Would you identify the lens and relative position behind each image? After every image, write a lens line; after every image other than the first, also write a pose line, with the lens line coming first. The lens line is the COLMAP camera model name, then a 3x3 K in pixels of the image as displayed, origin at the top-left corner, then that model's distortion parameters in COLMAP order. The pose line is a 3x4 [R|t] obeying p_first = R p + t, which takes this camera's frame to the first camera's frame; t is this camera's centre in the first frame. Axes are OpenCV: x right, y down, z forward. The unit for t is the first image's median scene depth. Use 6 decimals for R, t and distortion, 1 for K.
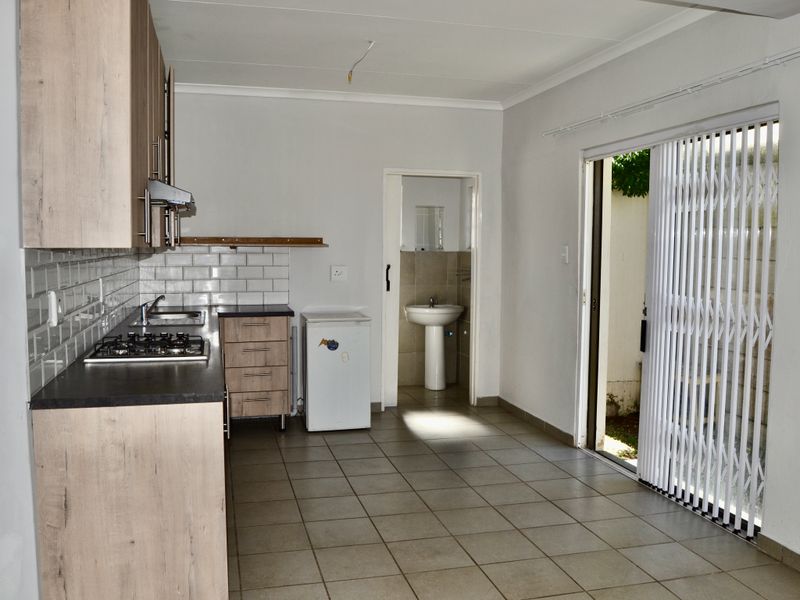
lens RADIAL K [[716.5, 0, 400.0], [0, 716.5, 300.0], [0, 0, 1]] dist [-0.088646, 0.011212]
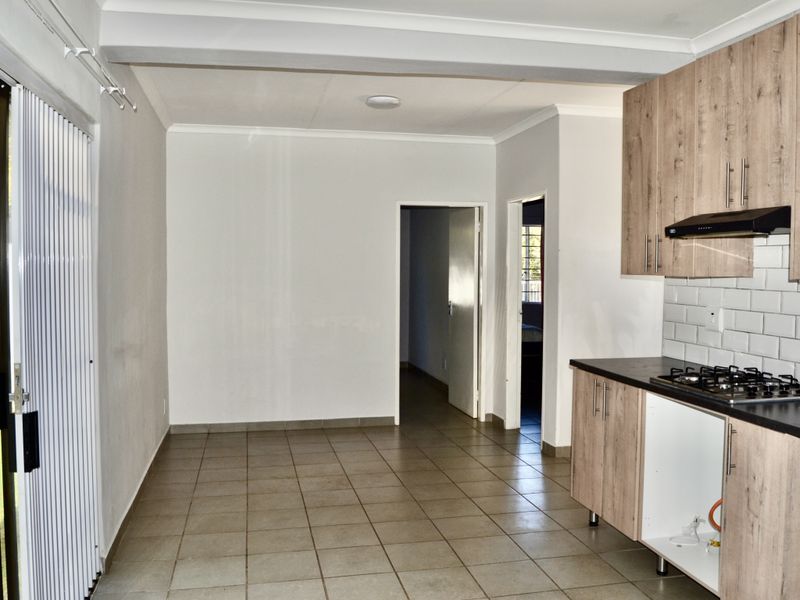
lens RADIAL K [[716.5, 0, 400.0], [0, 716.5, 300.0], [0, 0, 1]] dist [-0.088646, 0.011212]
pose [[-0.998728, -0.013682, 0.048539, 0.034662], [-0.007571, 0.992265, 0.123907, -0.098654], [-0.049858, 0.123382, -0.991106, 1.220140]]
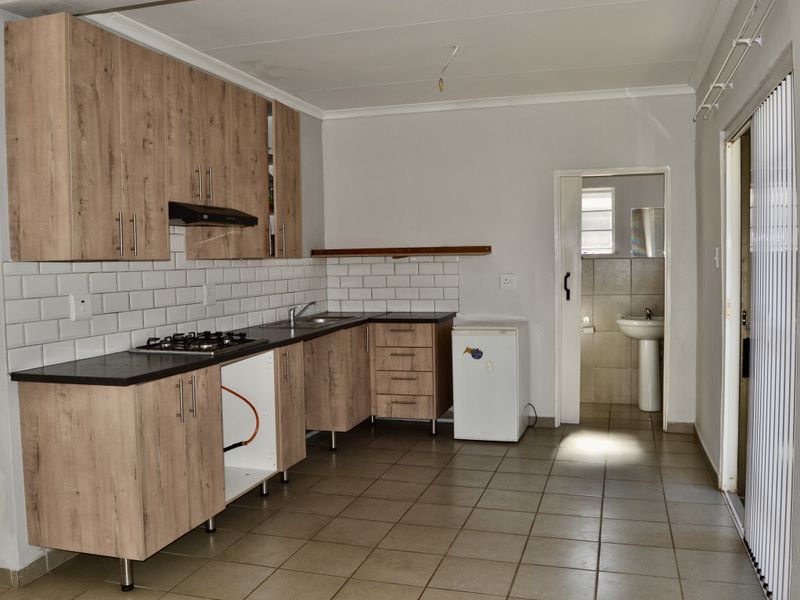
lens RADIAL K [[716.5, 0, 400.0], [0, 716.5, 300.0], [0, 0, 1]] dist [-0.088646, 0.011212]
pose [[0.848246, 0.007902, -0.529543, 0.352134], [-0.016236, 0.999807, -0.011088, 0.001297], [0.529353, 0.018003, 0.848211, 0.105791]]
